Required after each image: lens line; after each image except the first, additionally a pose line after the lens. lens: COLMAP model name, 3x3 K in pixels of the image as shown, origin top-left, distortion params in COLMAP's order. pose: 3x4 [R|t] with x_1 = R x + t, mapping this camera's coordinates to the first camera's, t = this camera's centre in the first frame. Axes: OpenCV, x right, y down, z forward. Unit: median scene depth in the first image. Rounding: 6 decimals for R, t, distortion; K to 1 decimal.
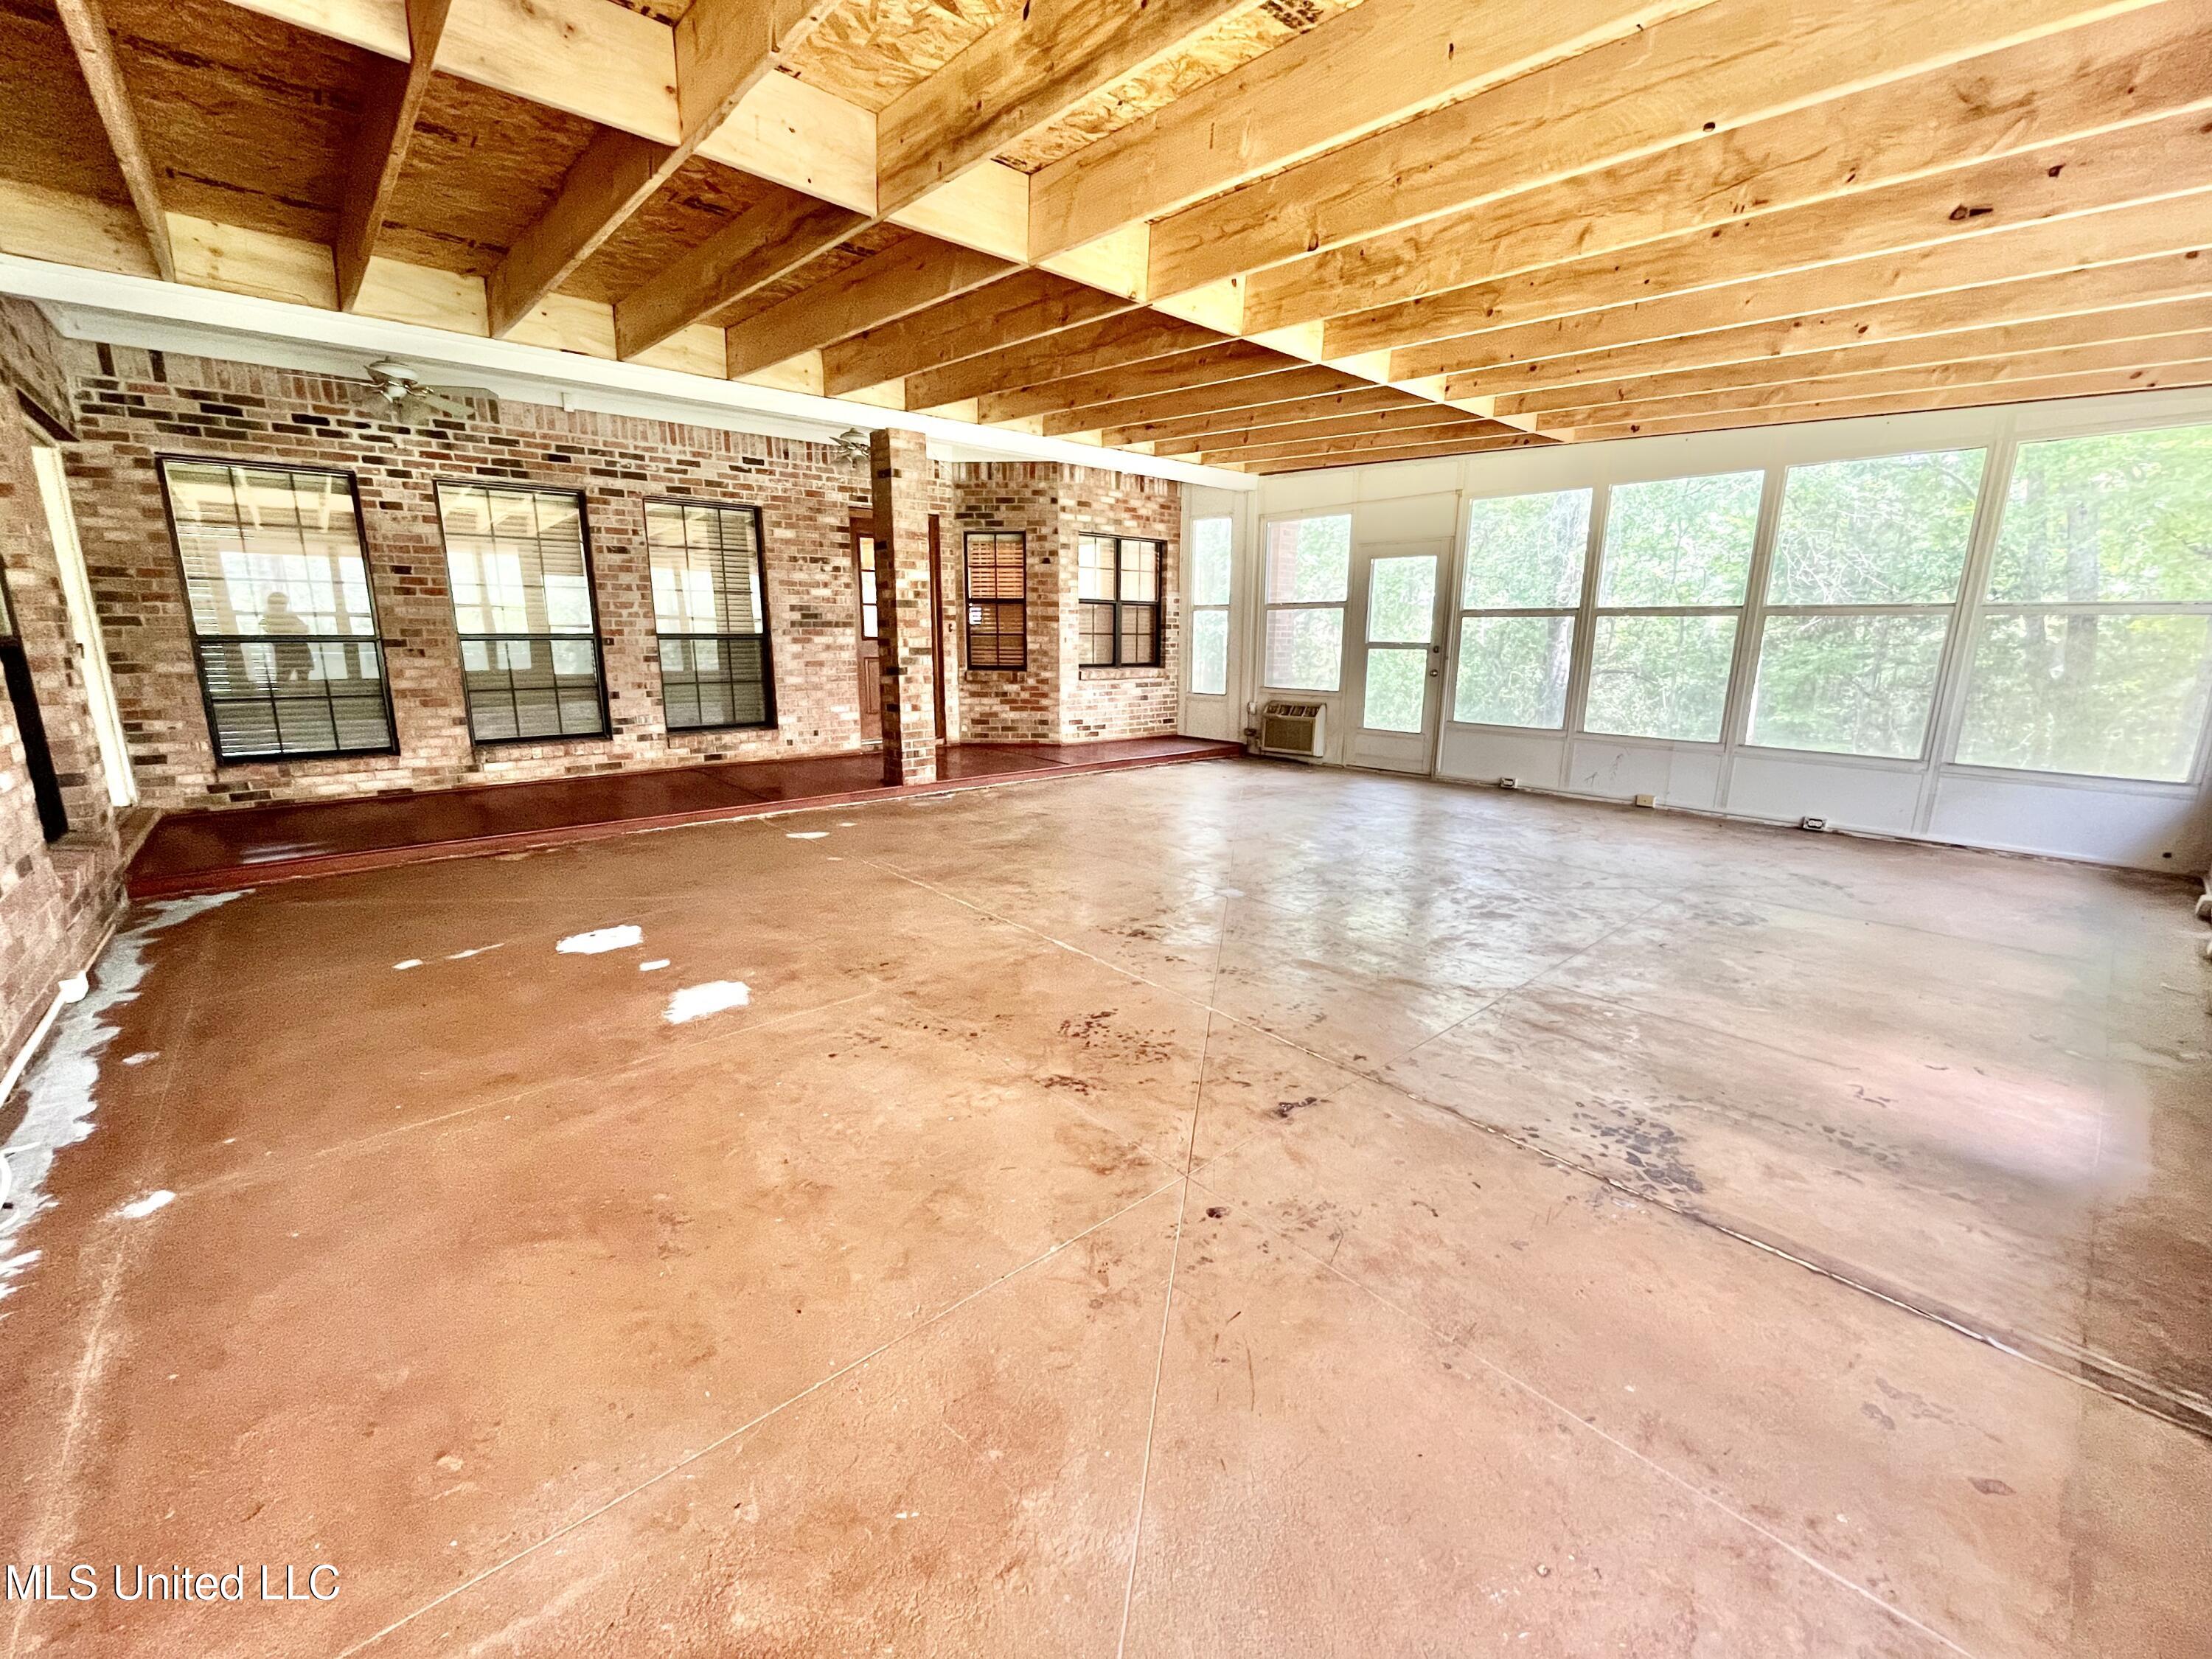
lens RADIAL K [[897.5, 0, 1106.0], [0, 897.5, 829.5], [0, 0, 1]] dist [-0.002529, -0.000074]
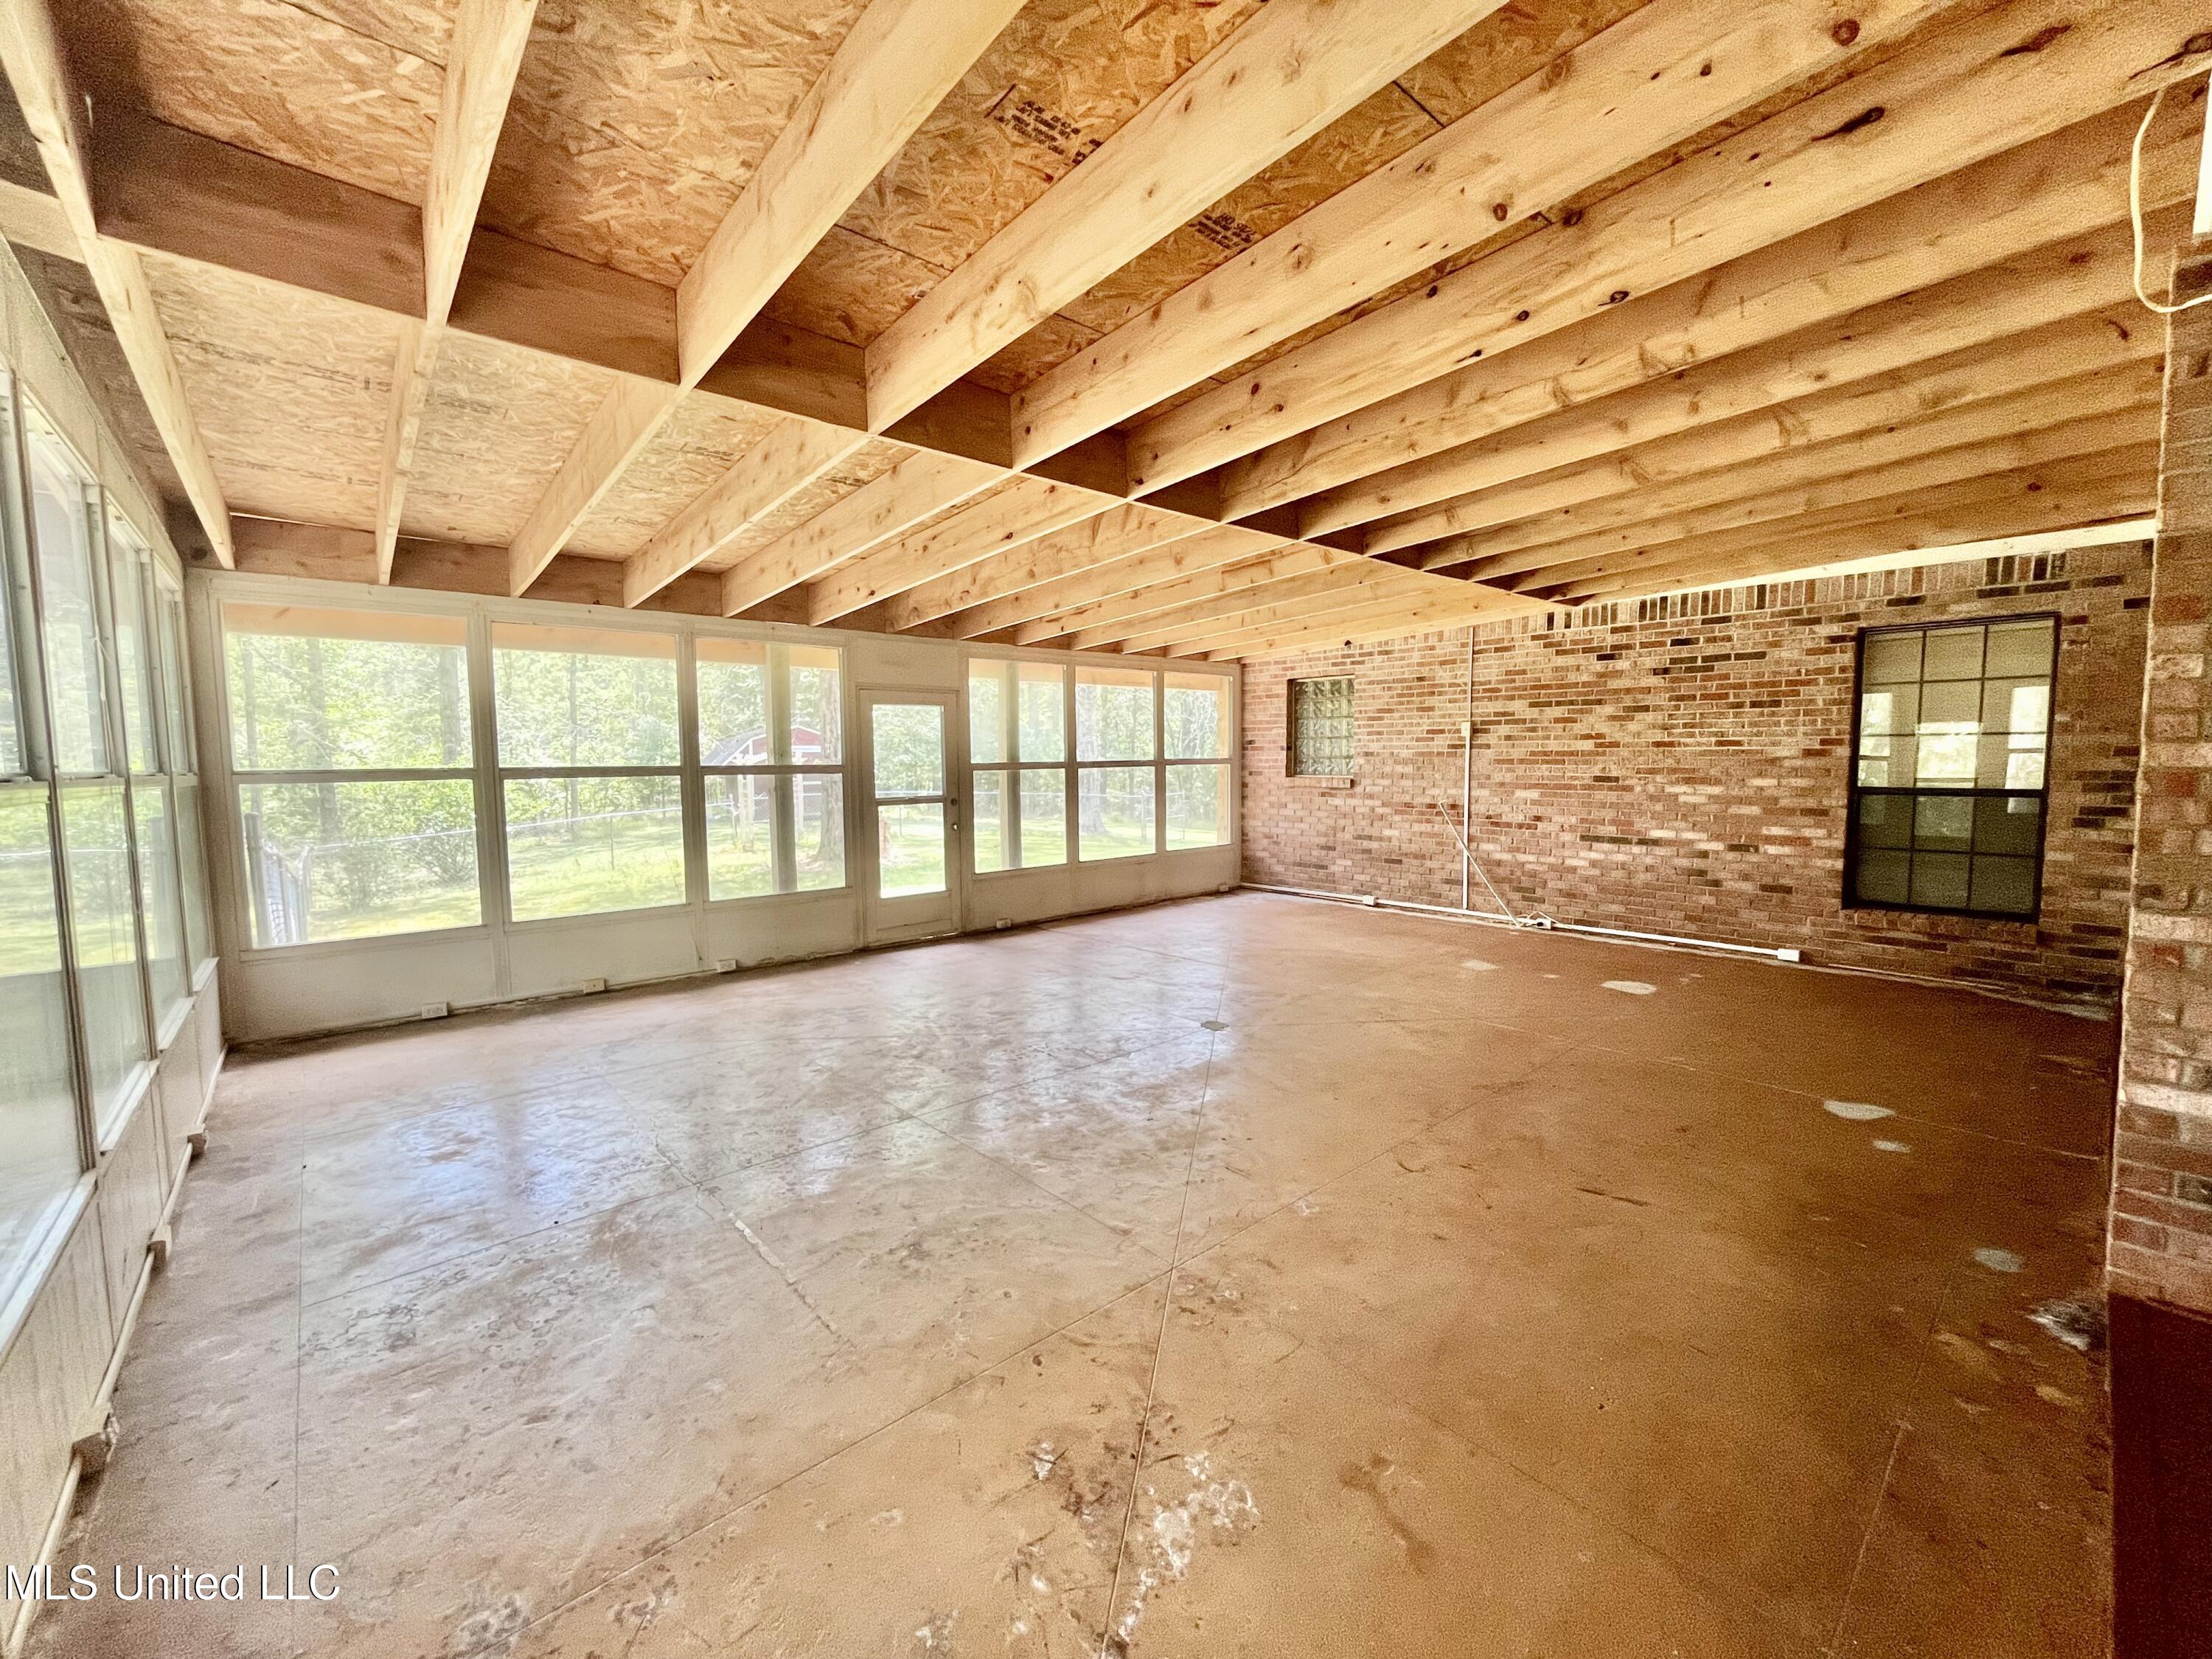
lens RADIAL K [[897.5, 0, 1106.0], [0, 897.5, 829.5], [0, 0, 1]] dist [-0.002529, -0.000074]
pose [[-0.999824, 0.002979, 0.018504, 0.253266], [0.008201, 0.957283, 0.289036, -0.488439], [-0.016852, 0.289137, -0.957139, 2.016404]]
